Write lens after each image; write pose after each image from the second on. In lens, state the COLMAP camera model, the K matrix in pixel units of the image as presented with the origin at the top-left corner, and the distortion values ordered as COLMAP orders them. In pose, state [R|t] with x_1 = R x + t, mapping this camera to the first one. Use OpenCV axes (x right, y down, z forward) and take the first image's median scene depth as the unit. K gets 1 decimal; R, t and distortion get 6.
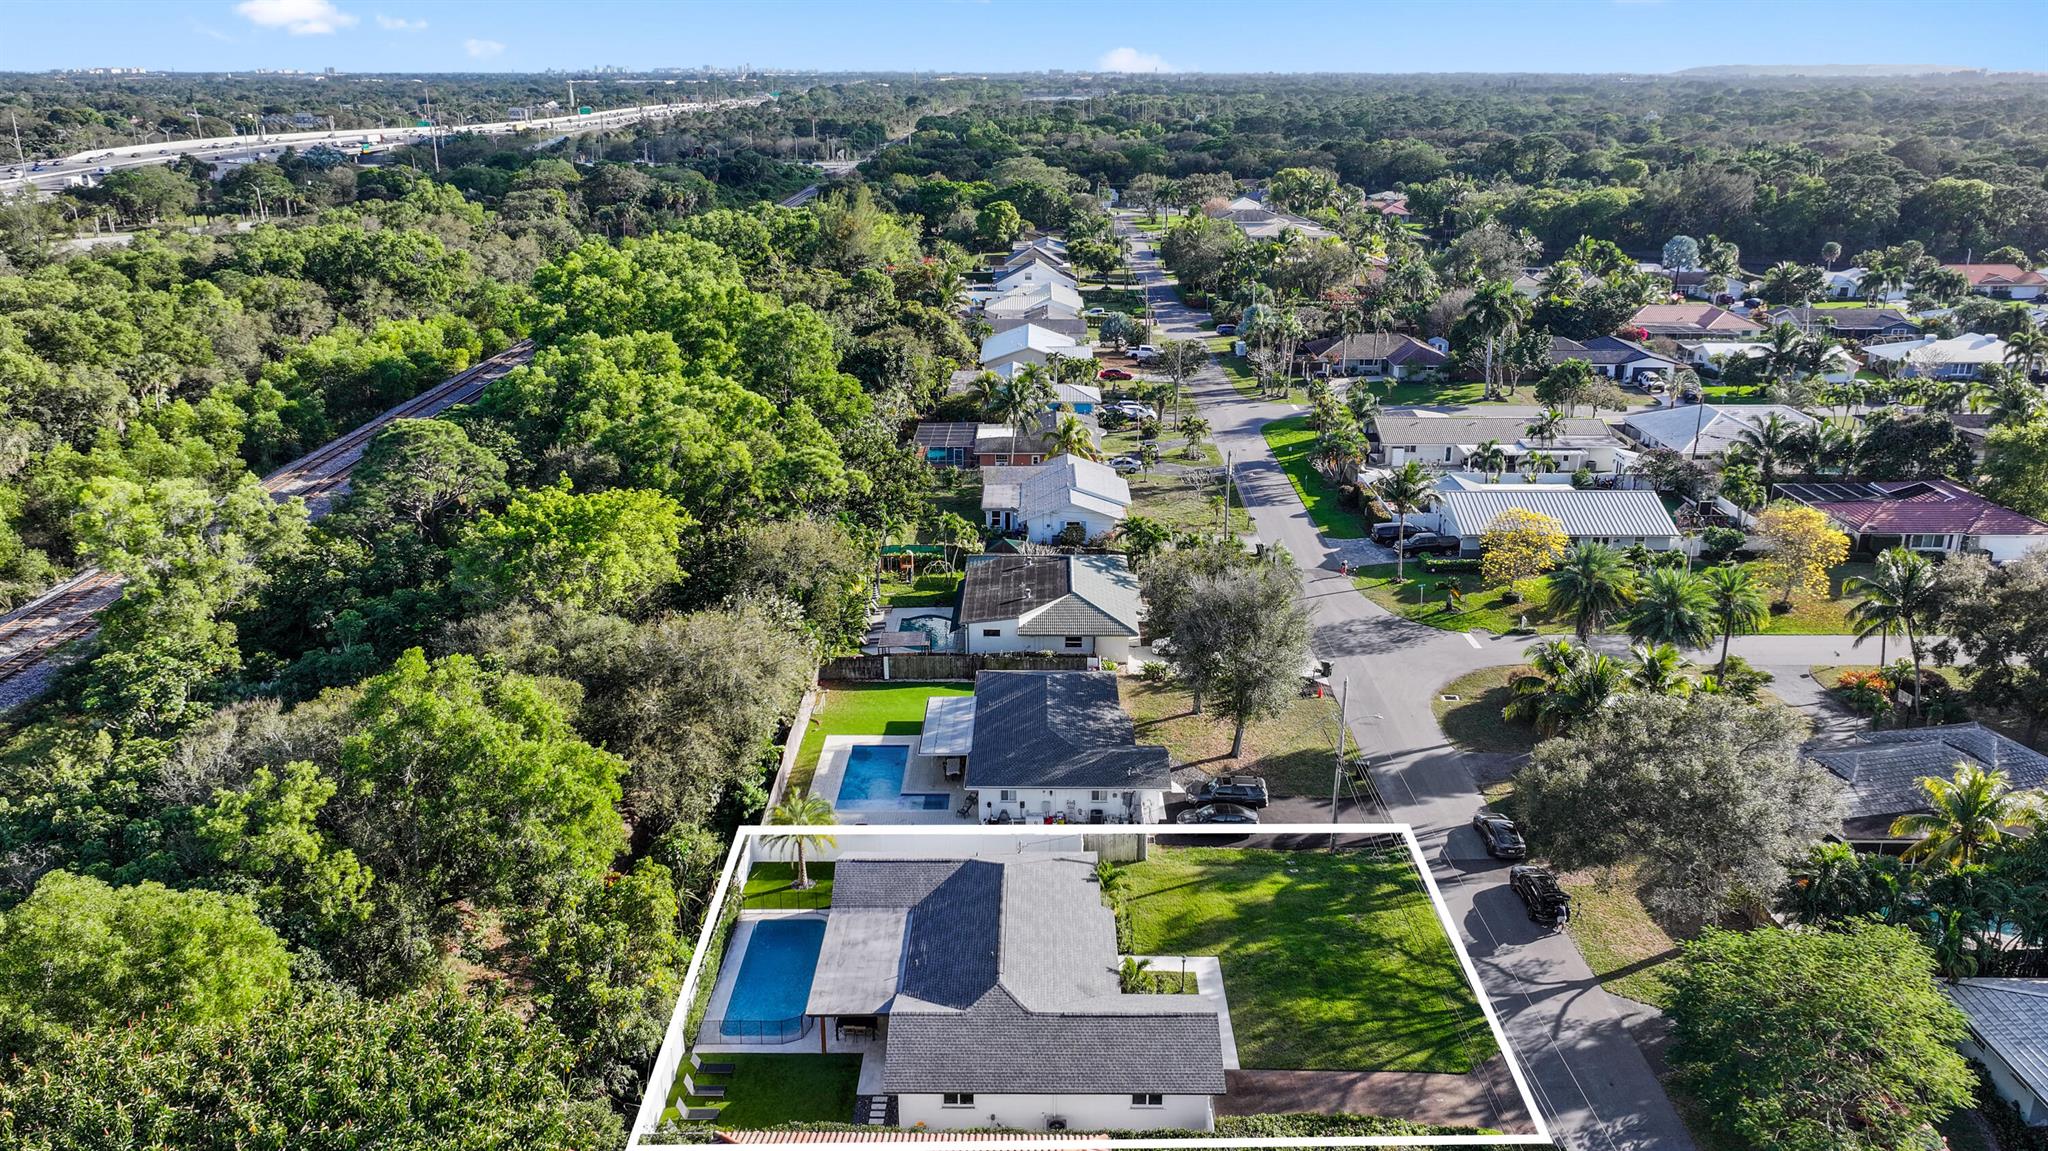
lens RADIAL K [[1494.8, 0, 1034.9], [0, 1494.8, 544.8], [0, 0, 1]] dist [0.004356, 0.002588]
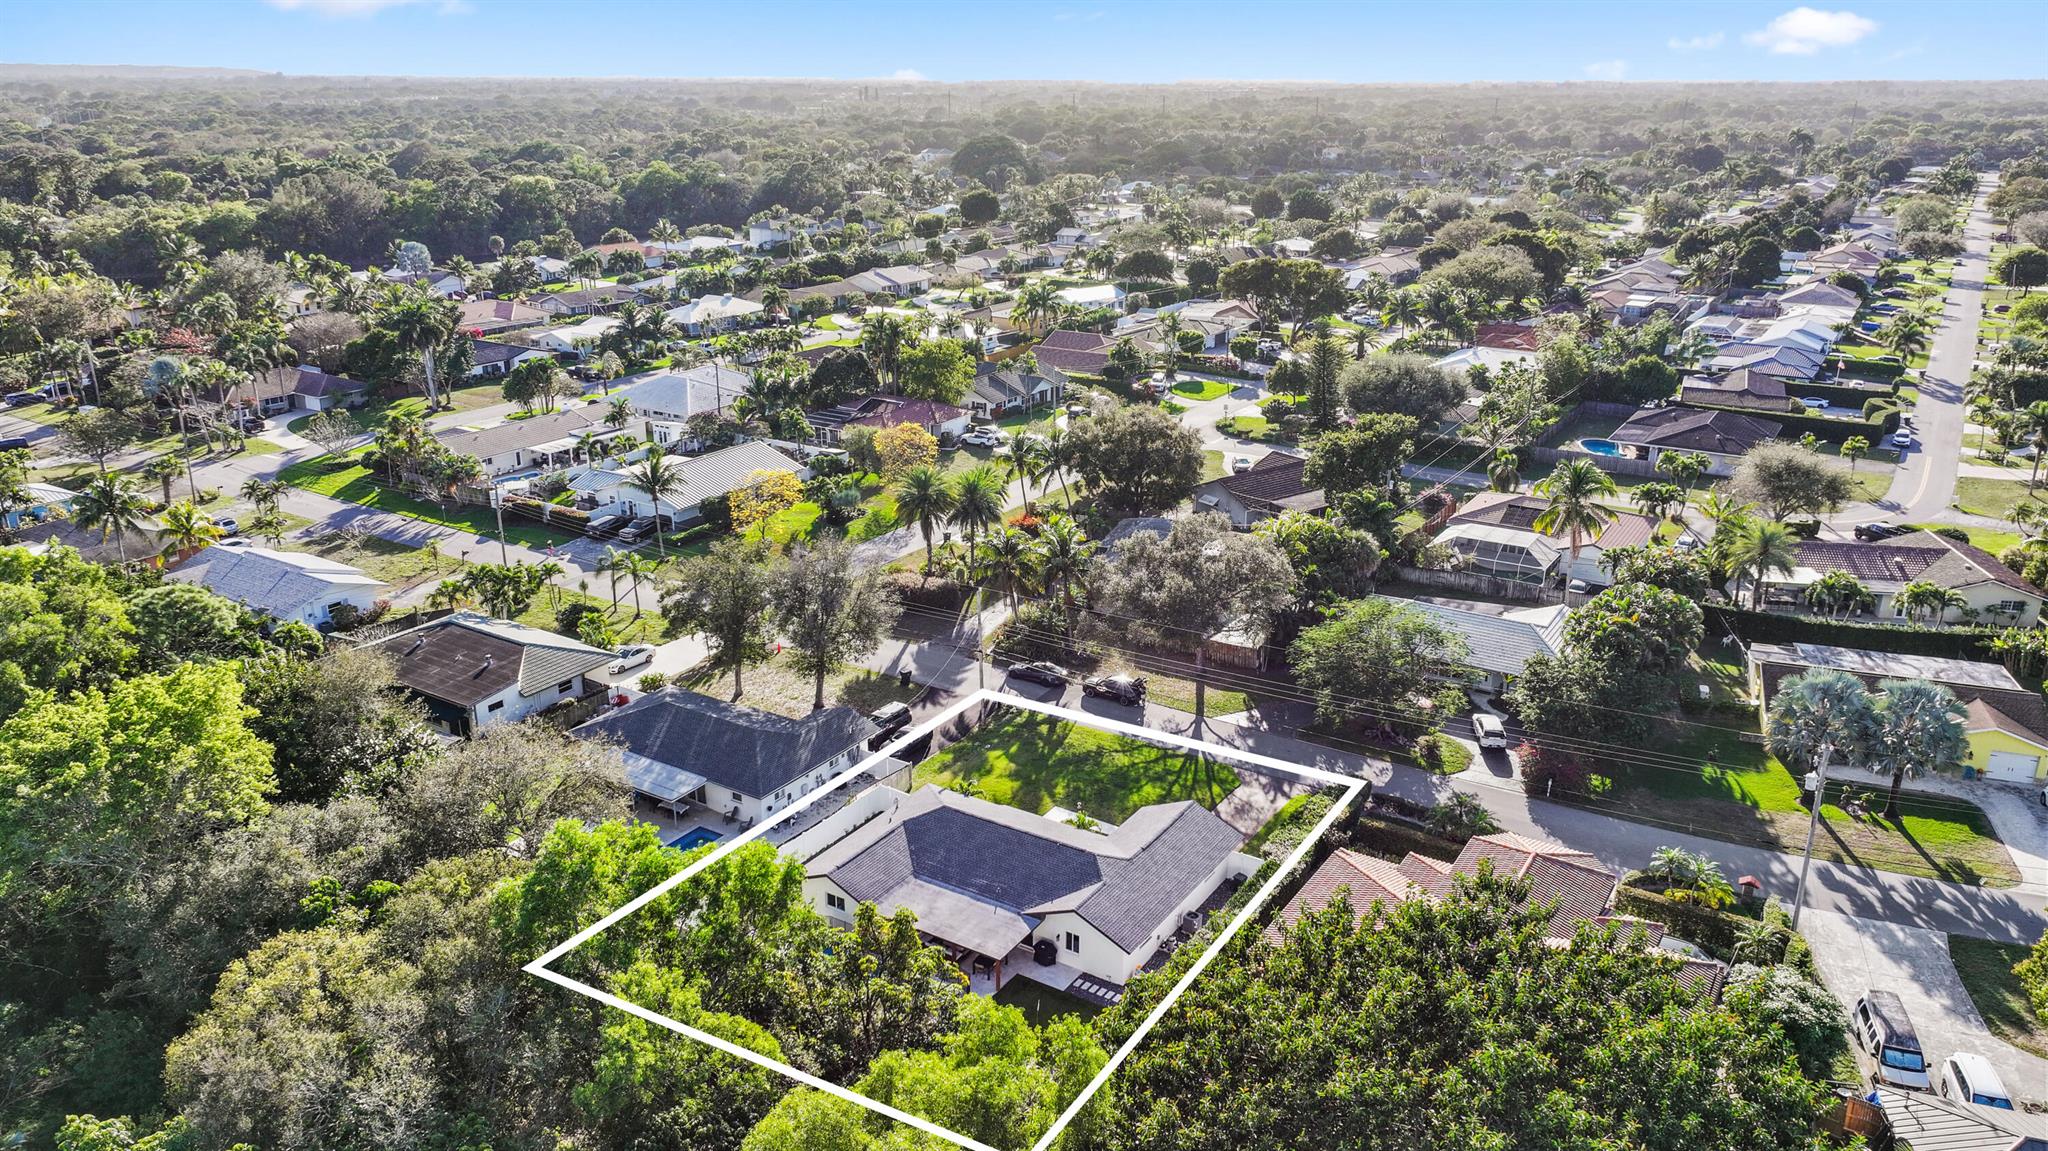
lens RADIAL K [[1443.9, 0, 1025.4], [0, 1443.9, 563.2], [0, 0, 1]] dist [0.004618, 0.004366]
pose [[0.532063, -0.271404, 0.802028, -0.801522], [0.255189, 0.954590, 0.153739, -0.118444], [-0.807334, 0.122869, 0.577162, 0.263970]]
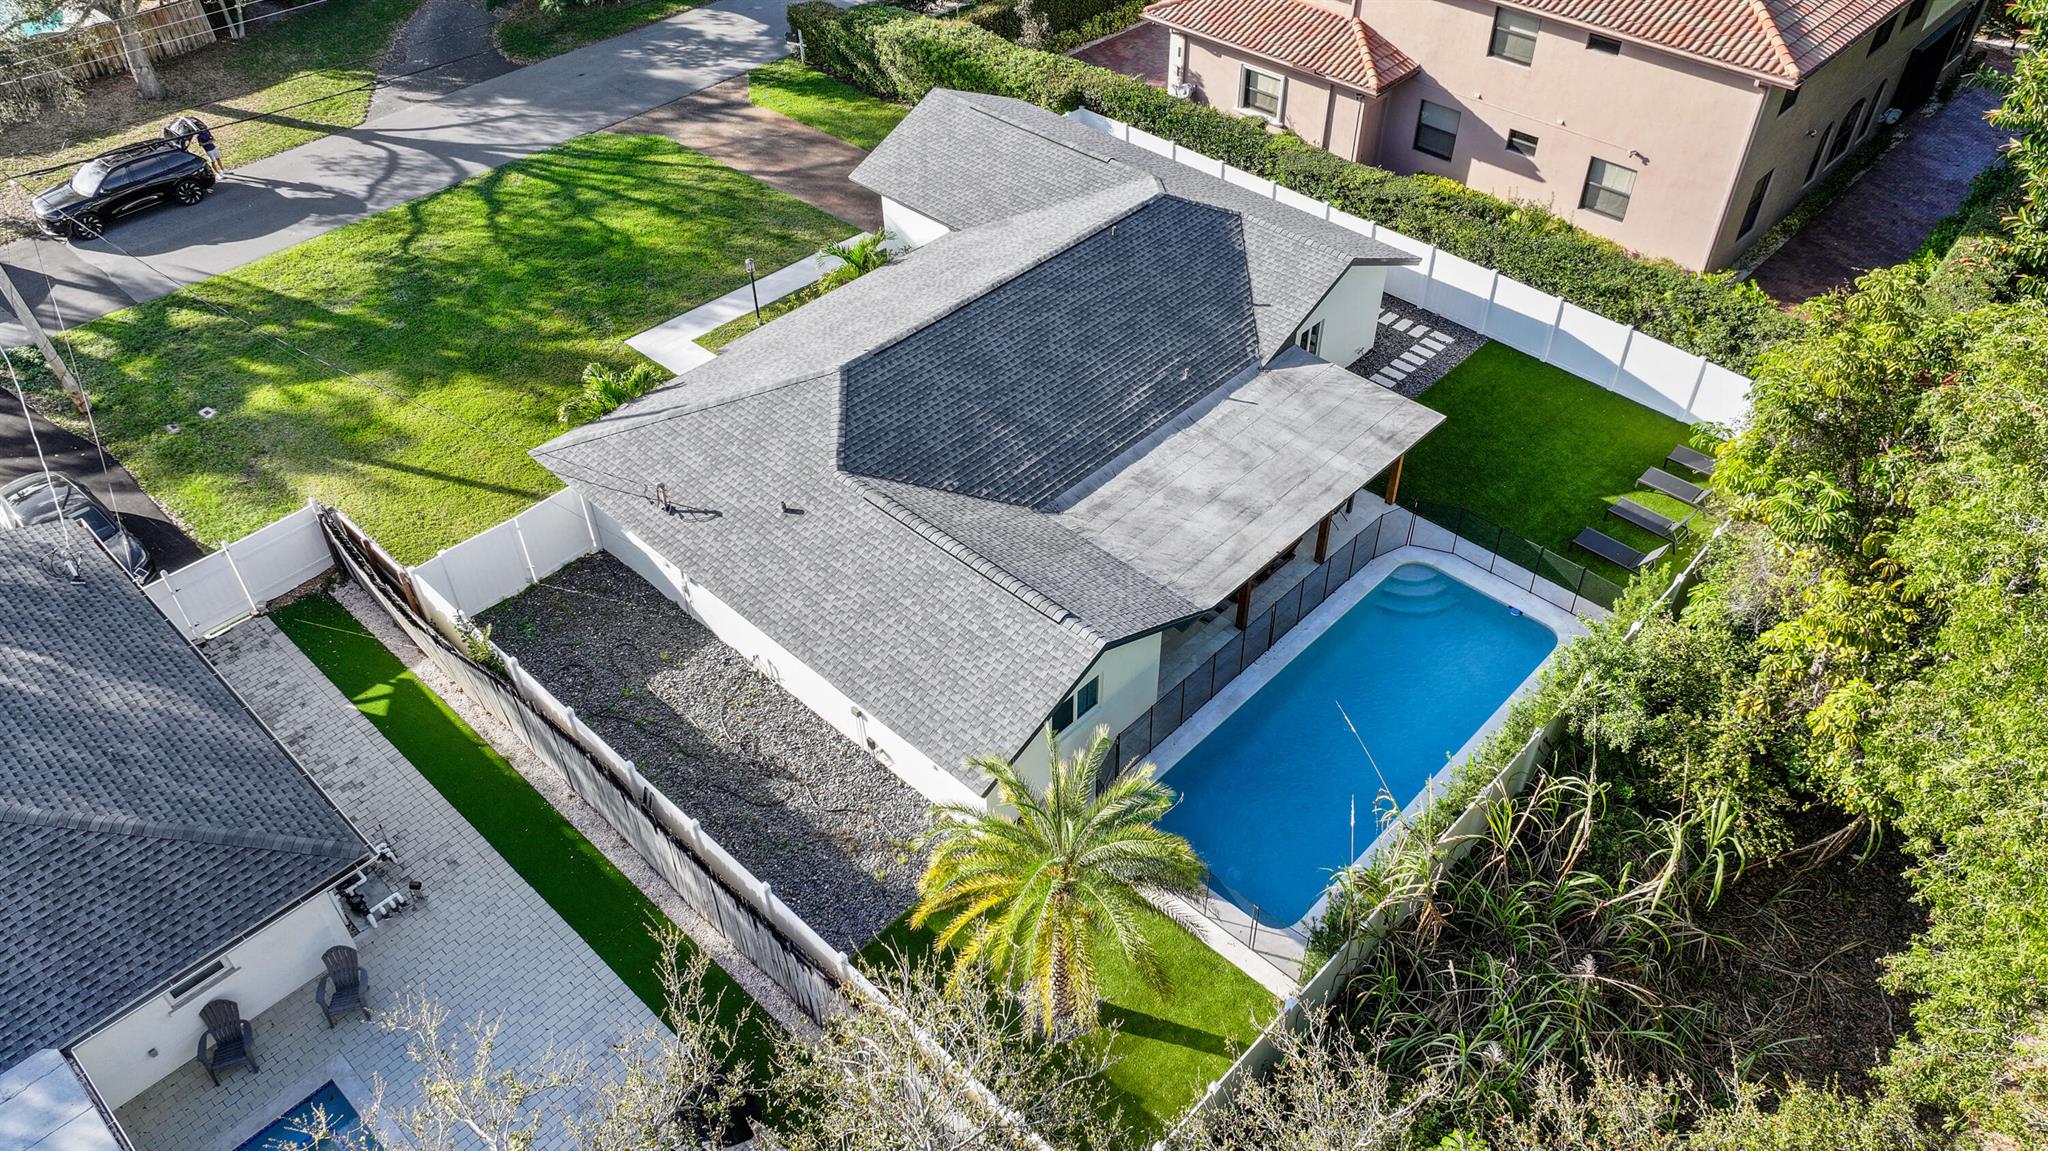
lens RADIAL K [[1443.9, 0, 1025.4], [0, 1443.9, 563.2], [0, 0, 1]] dist [0.004618, 0.004366]
pose [[-0.727107, -0.450459, 0.518075, -0.270066], [0.217949, 0.564138, 0.796396, -0.053428], [-0.651009, 0.691979, -0.312012, 1.075671]]
